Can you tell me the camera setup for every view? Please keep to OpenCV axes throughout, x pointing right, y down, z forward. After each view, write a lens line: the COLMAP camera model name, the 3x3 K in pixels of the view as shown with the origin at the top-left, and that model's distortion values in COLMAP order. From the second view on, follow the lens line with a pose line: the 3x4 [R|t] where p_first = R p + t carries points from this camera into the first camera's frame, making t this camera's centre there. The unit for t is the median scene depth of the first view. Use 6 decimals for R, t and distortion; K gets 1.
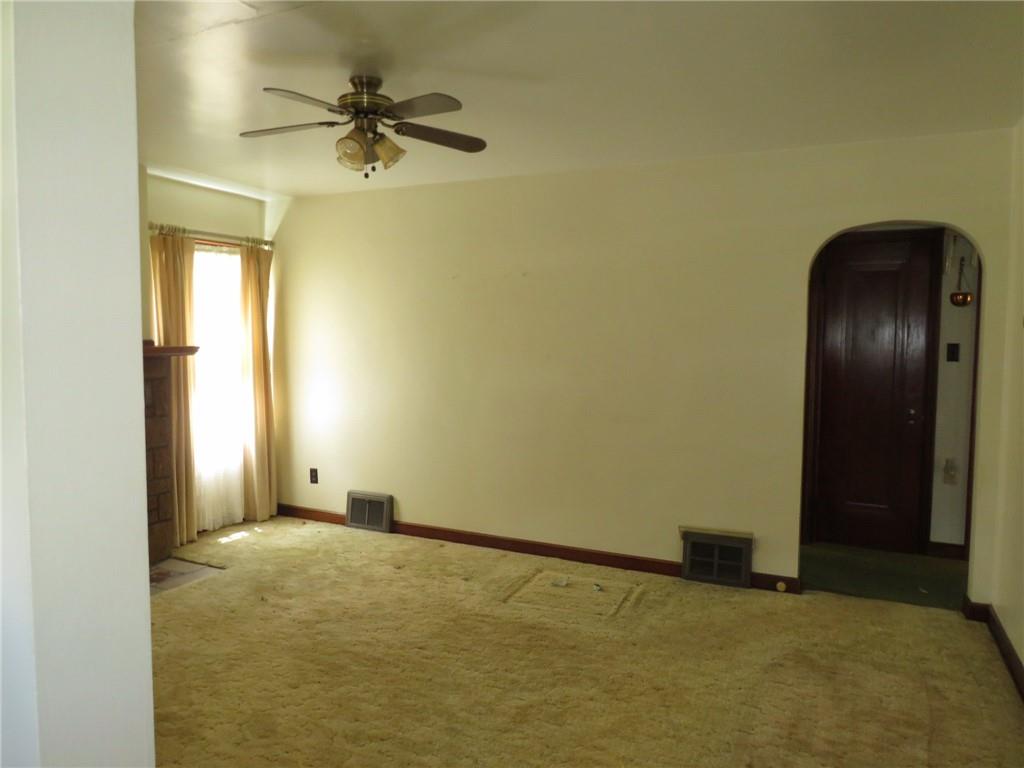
lens RADIAL K [[726.1, 0, 512.0], [0, 726.1, 384.0], [0, 0, 1]] dist [-0.026259, 0.000256]
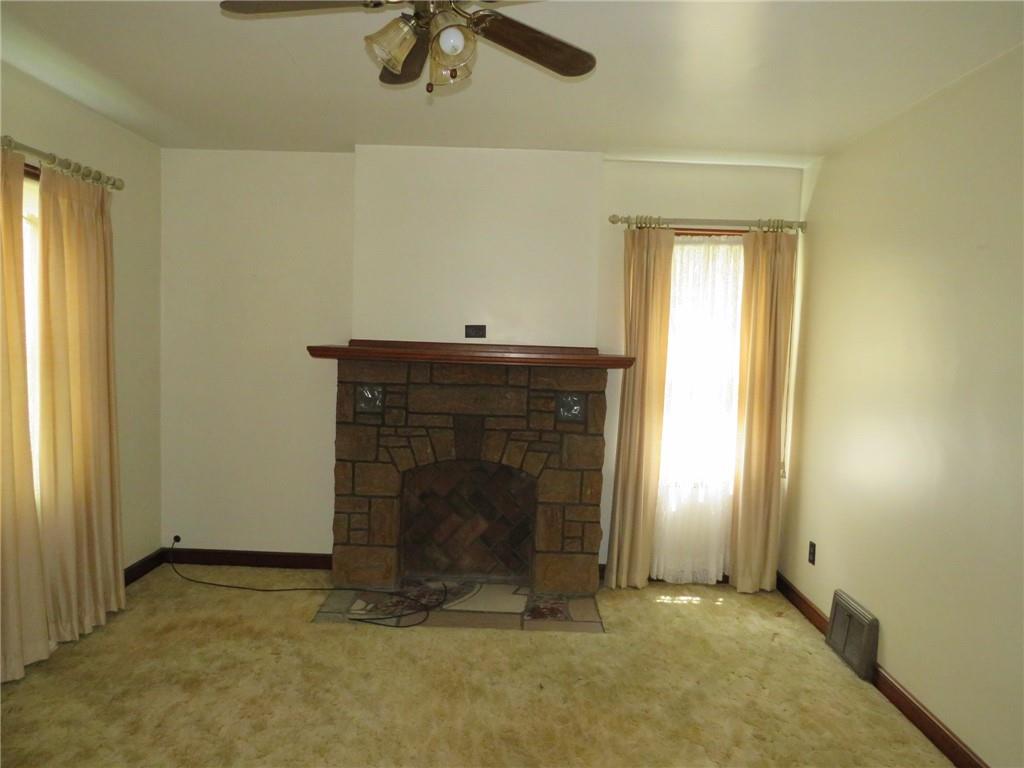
lens RADIAL K [[726.1, 0, 512.0], [0, 726.1, 384.0], [0, 0, 1]] dist [-0.026259, 0.000256]
pose [[0.419964, 0.070656, -0.904786, 0.301246], [-0.090992, 0.995219, 0.035484, -0.044894], [0.902968, 0.067426, 0.424385, 0.592851]]
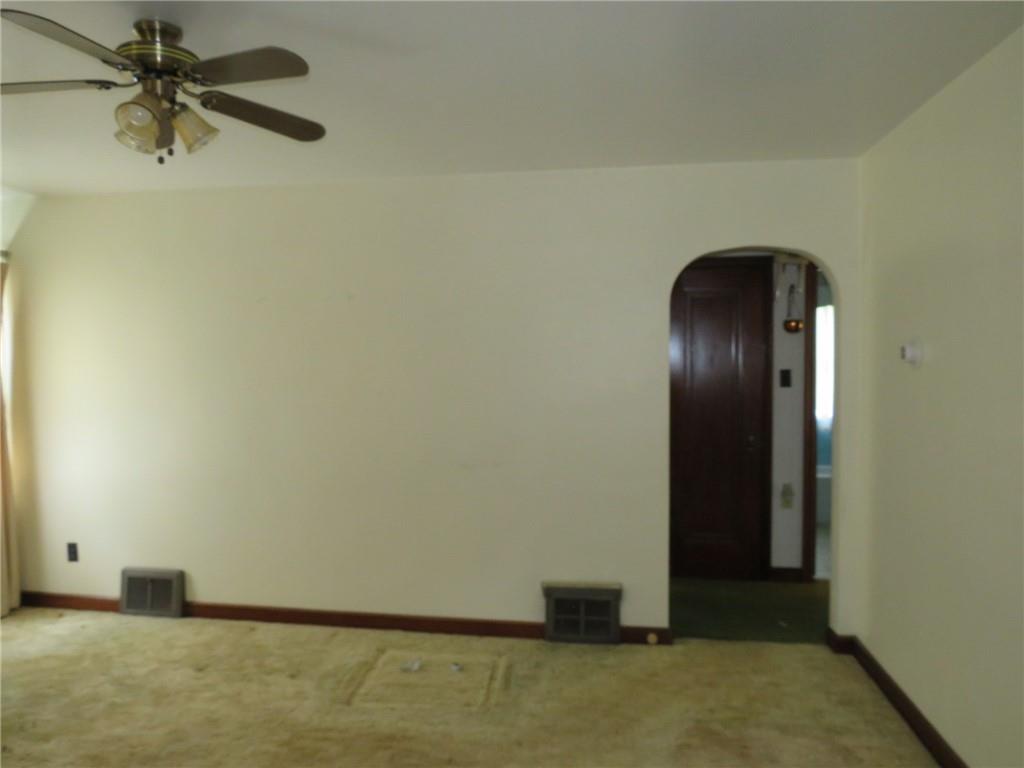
lens RADIAL K [[720.8, 0, 512.0], [0, 720.8, 384.0], [0, 0, 1]] dist [-0.027110, -0.002185]
pose [[0.954793, -0.025156, 0.296204, -0.060348], [0.033027, 0.999221, -0.021597, -0.030097], [-0.295430, 0.030403, 0.954881, 0.167426]]
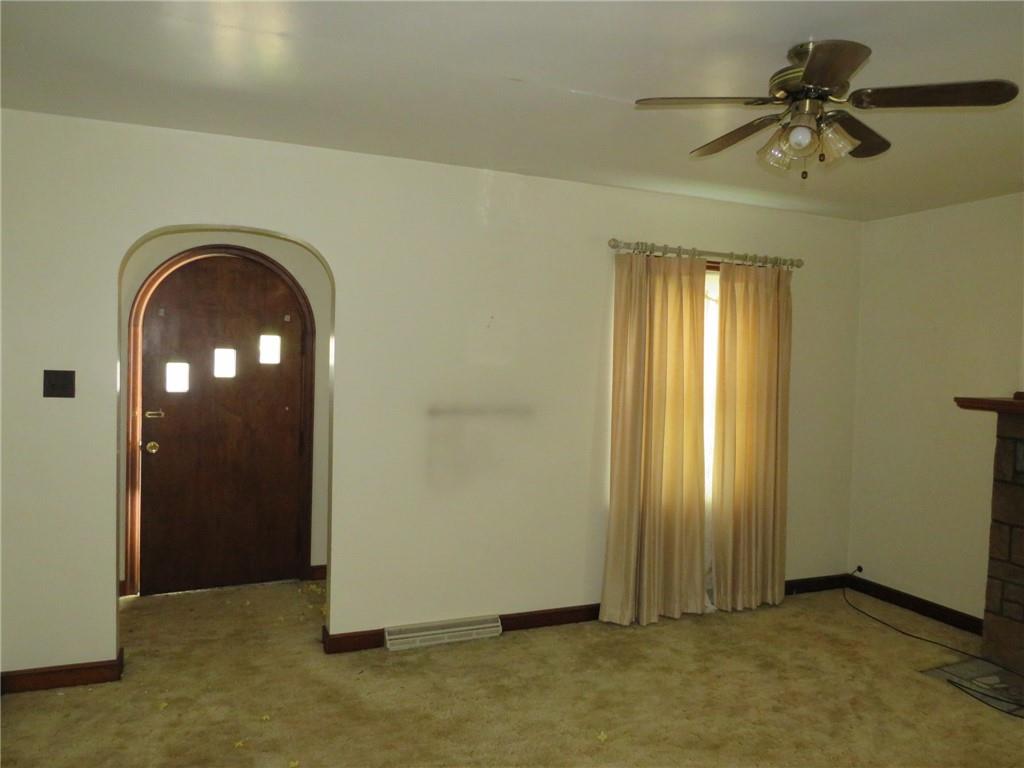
lens RADIAL K [[734.6, 0, 512.0], [0, 734.6, 384.0], [0, 0, 1]] dist [-0.016164, -0.000241]
pose [[-0.665401, -0.000309, -0.746486, 0.419247], [-0.083271, 0.993789, 0.073815, -0.076212], [0.741827, 0.111277, -0.661294, 0.960388]]
